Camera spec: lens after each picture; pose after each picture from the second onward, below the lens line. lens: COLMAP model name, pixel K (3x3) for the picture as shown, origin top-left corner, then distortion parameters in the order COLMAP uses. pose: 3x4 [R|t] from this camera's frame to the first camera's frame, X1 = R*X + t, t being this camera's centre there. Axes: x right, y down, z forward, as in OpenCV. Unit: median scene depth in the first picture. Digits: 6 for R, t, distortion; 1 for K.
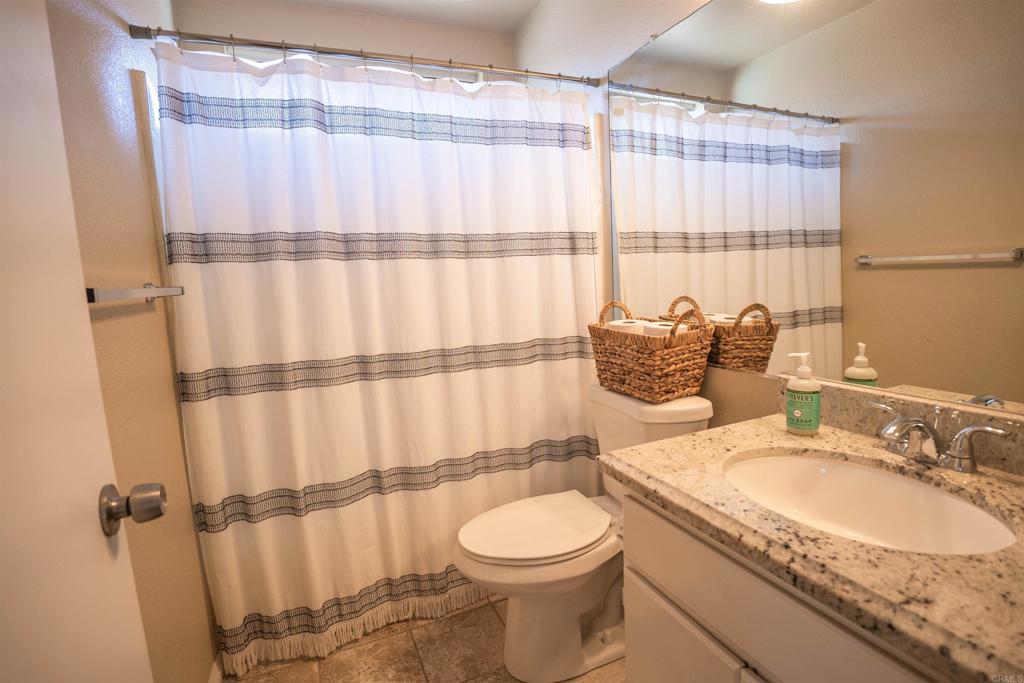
lens RADIAL K [[497.1, 0, 511.1], [0, 497.1, 341.5], [0, 0, 1]] dist [-0.041560, 0.008175]
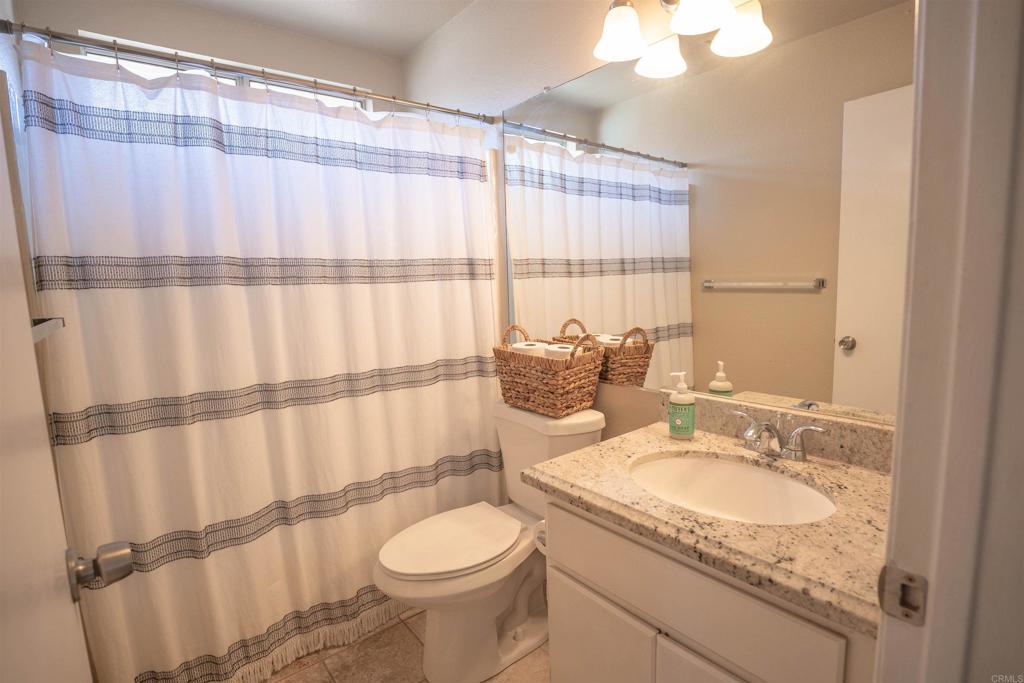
lens RADIAL K [[497.1, 0, 510.5], [0, 497.1, 345.0], [0, 0, 1]] dist [-0.041560, 0.008175]
pose [[0.965140, -0.019505, 0.261005, -0.091464], [0.022564, 0.999707, -0.008728, -0.029208], [-0.260758, 0.014312, 0.965298, -0.055155]]
